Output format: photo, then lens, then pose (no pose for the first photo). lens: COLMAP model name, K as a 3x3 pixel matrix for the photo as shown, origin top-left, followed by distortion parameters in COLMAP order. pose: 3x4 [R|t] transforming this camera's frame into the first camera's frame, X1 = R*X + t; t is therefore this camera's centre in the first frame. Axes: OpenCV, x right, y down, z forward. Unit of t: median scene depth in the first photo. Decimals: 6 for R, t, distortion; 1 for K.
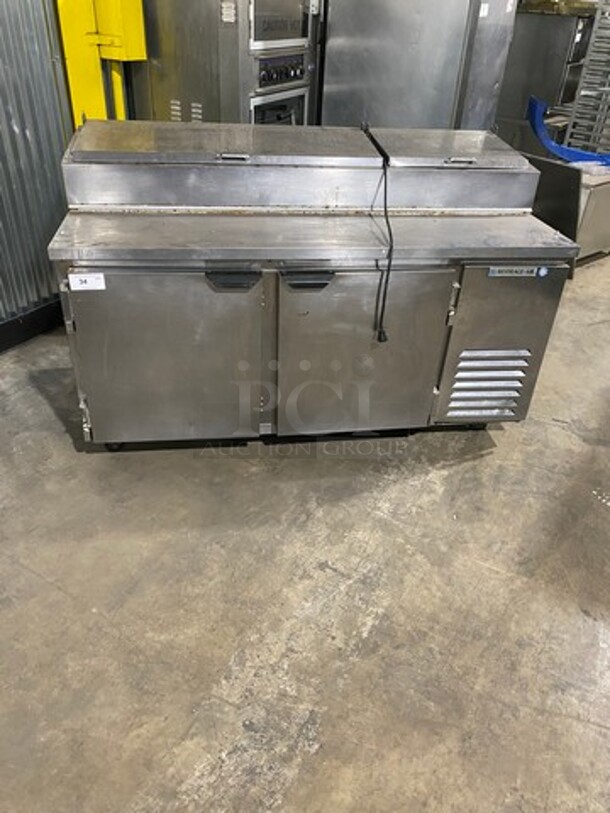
lens RADIAL K [[634.5, 0, 306.8], [0, 634.5, 389.2], [0, 0, 1]] dist [0.004461, -0.062480]
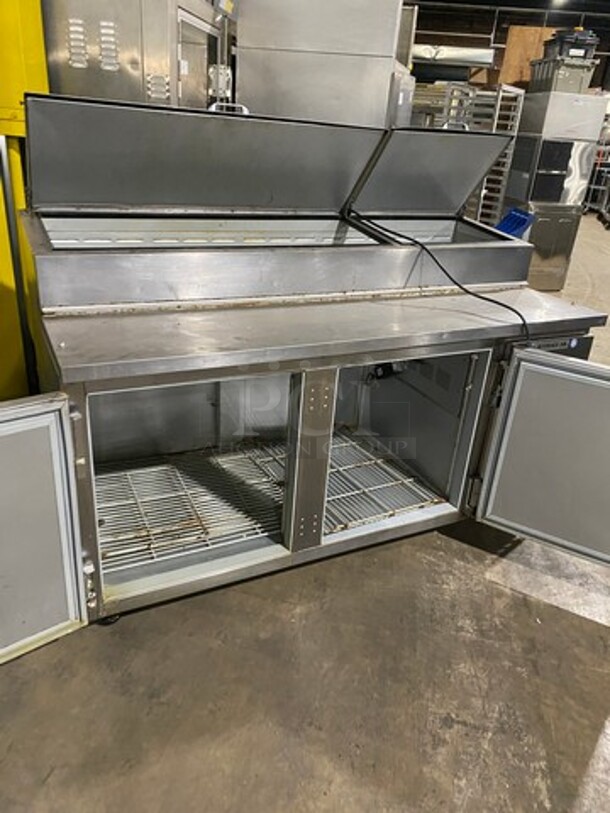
lens RADIAL K [[618.8, 0, 324.8], [0, 618.8, 405.8], [0, 0, 1]] dist [0.005232, -0.005736]
pose [[0.950350, -0.112312, 0.290209, -0.267238], [0.143507, 0.985686, -0.088481, -0.060433], [-0.276117, 0.125735, 0.952864, 0.212698]]
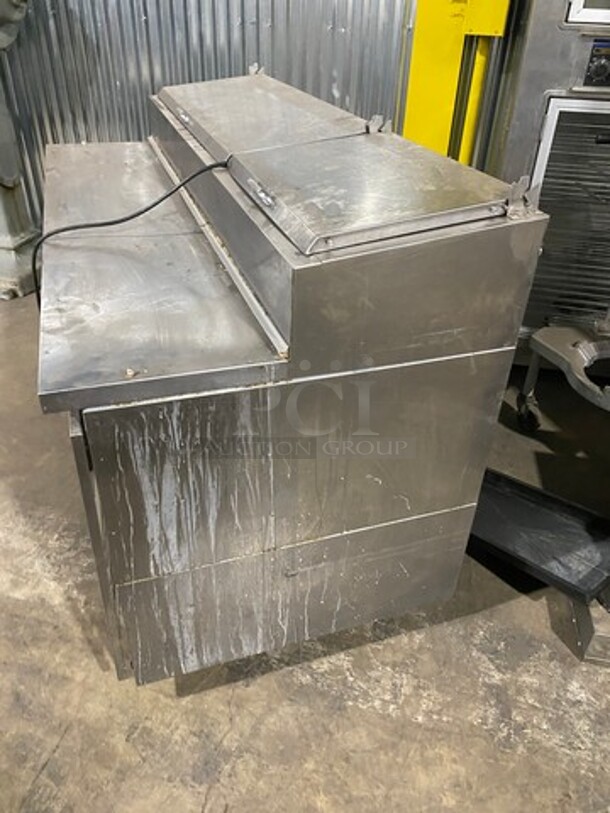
lens RADIAL K [[608.6, 0, 305.7], [0, 608.6, 396.6], [0, 0, 1]] dist [-0.002755, -0.002757]
pose [[0.183209, 0.500729, -0.845994, 0.749712], [-0.537171, 0.771719, 0.340437, -0.423424], [0.823336, 0.392072, 0.410363, 0.923864]]
